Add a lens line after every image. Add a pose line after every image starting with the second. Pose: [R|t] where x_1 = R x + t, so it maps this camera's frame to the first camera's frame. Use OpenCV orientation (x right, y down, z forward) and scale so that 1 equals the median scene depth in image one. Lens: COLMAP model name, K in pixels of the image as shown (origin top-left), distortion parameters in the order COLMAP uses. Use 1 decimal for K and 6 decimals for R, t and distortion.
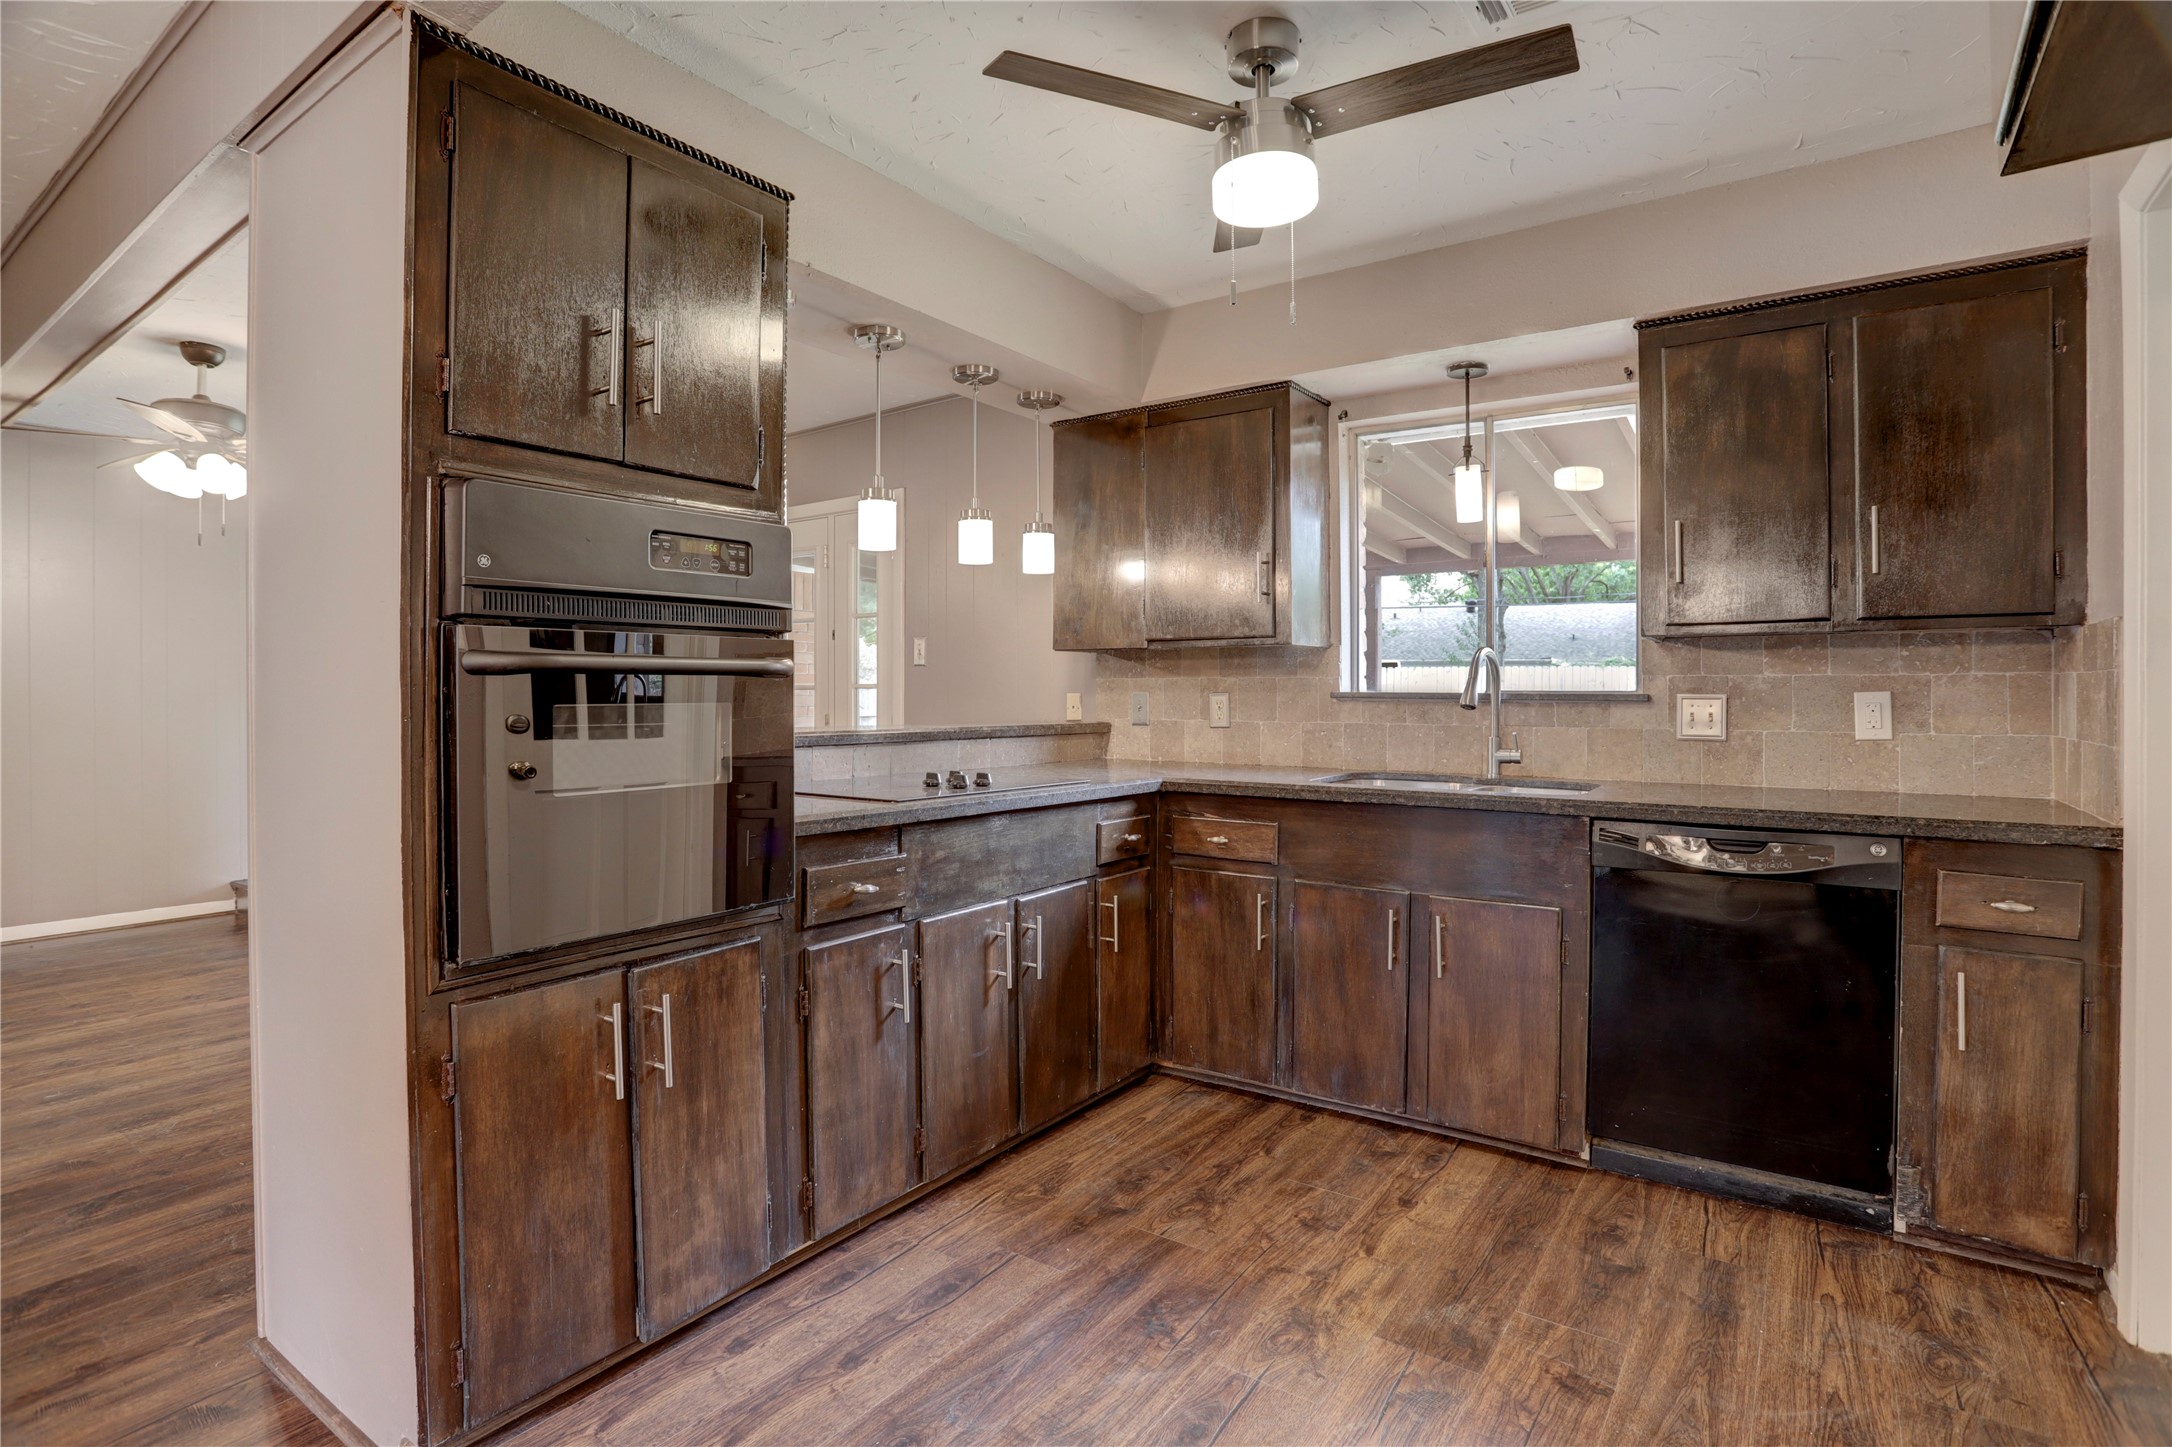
lens RADIAL K [[1074.7, 0, 1085.9], [0, 1074.7, 698.0], [0, 0, 1]] dist [-0.030429, 0.000858]
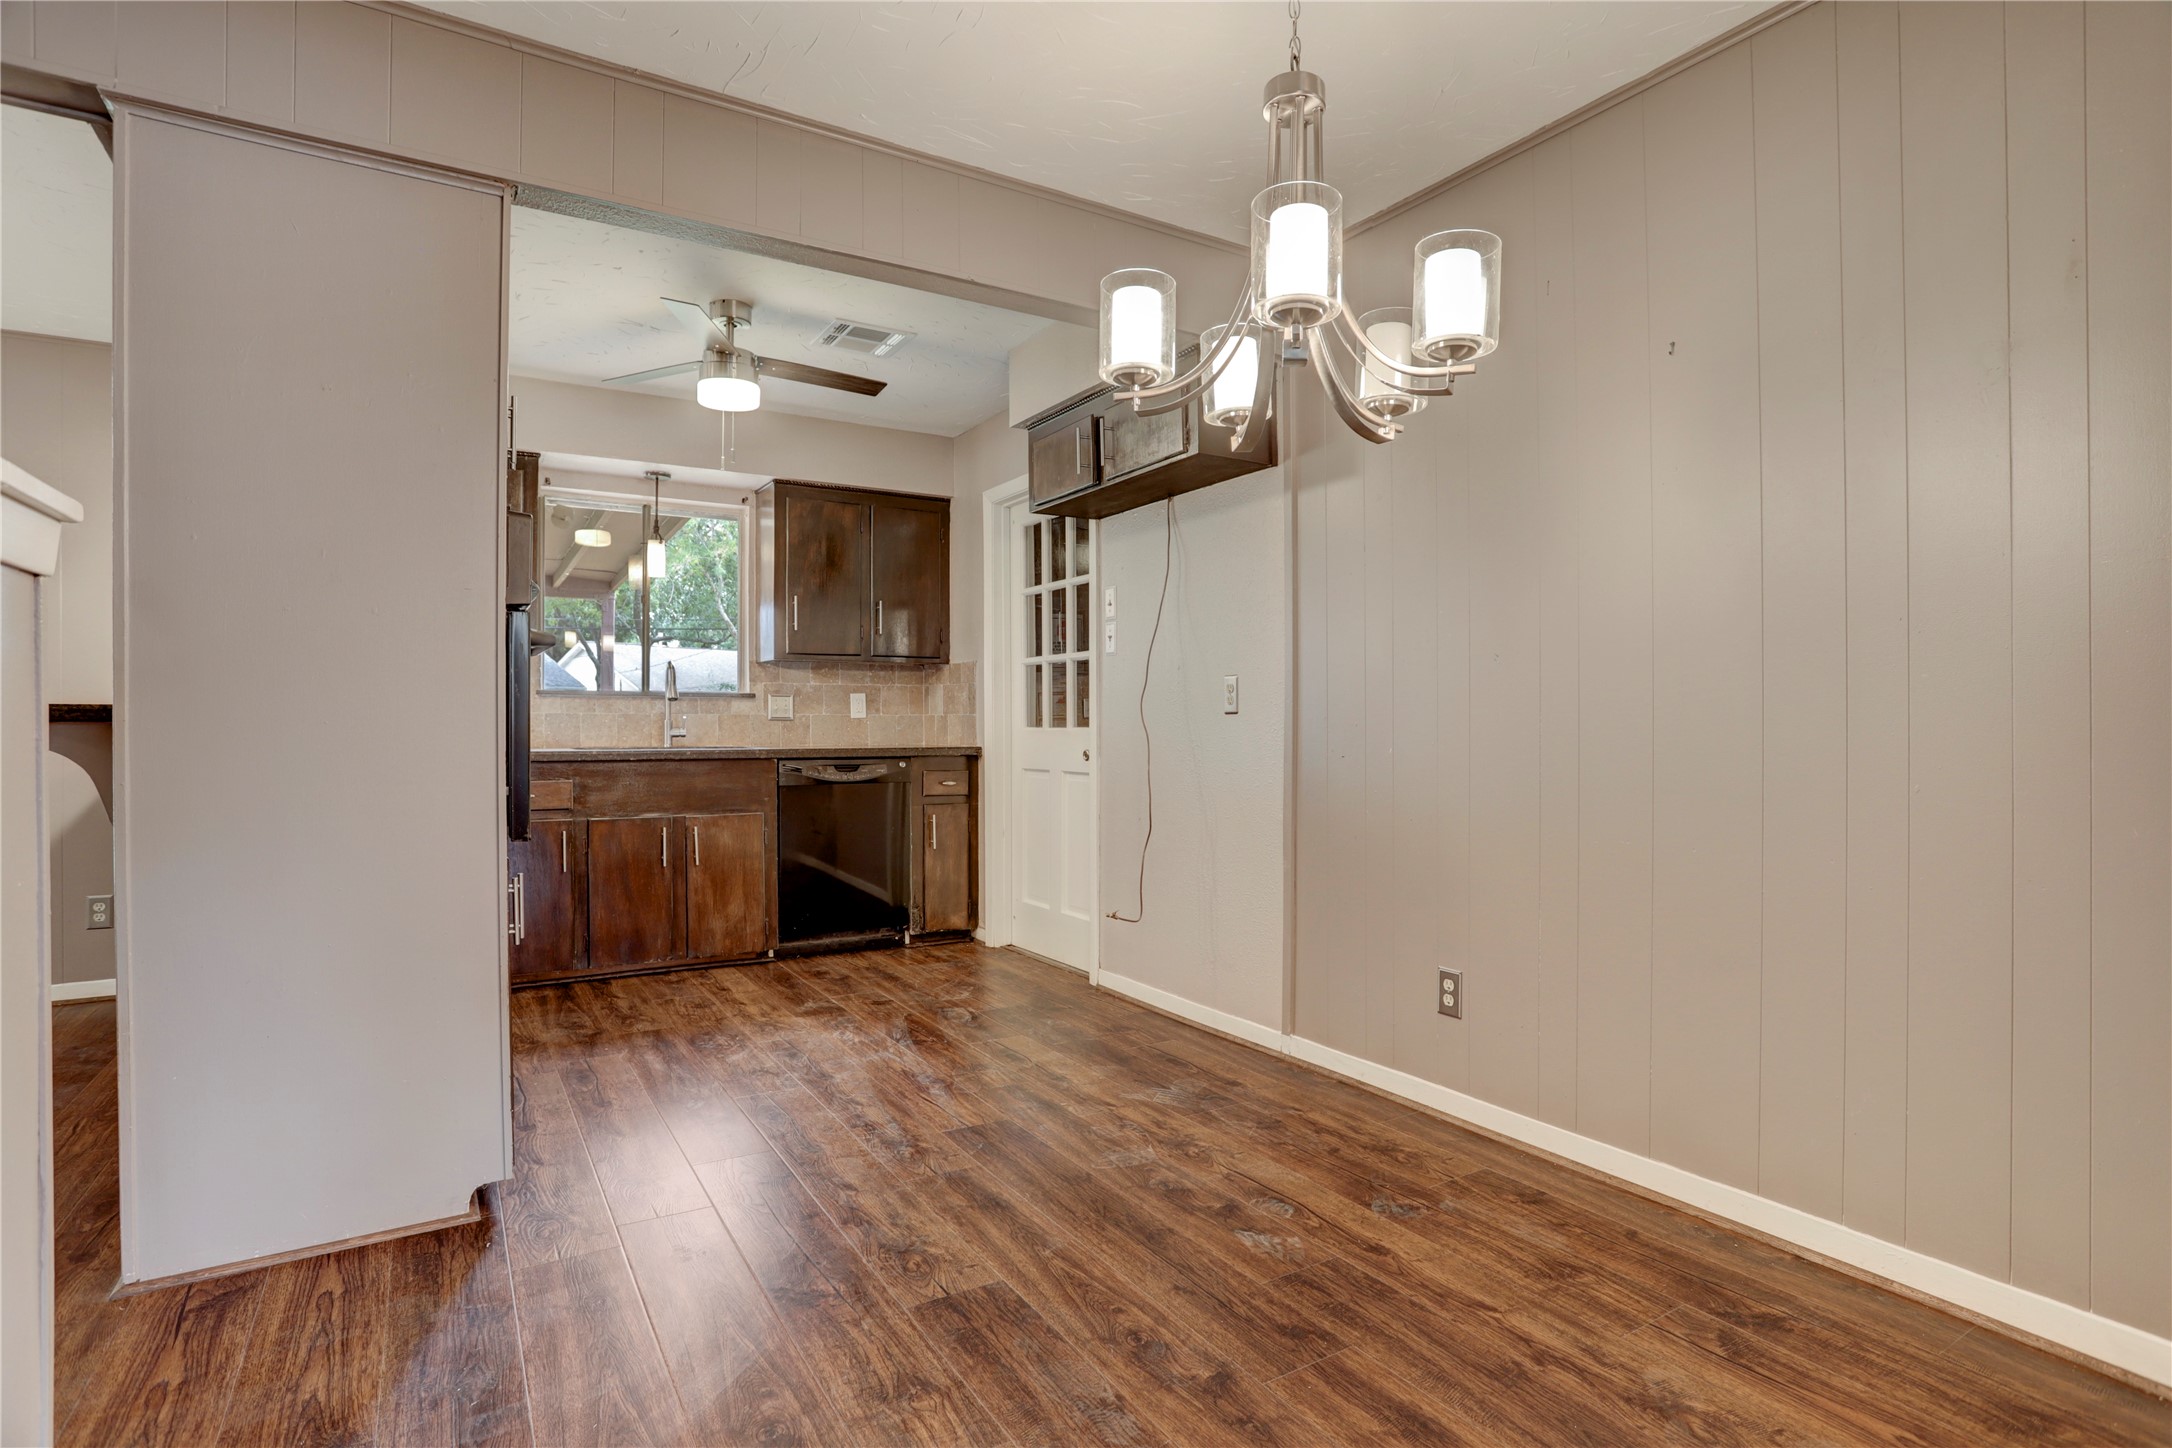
lens RADIAL K [[1088.1, 0, 1090.8], [0, 1088.1, 713.7], [0, 0, 1]] dist [-0.001899, 0.000076]
pose [[0.390438, 0.007419, 0.920599, -1.058978], [0.007356, 0.999910, -0.011179, 0.064264], [-0.920600, 0.011137, 0.390349, -0.205086]]
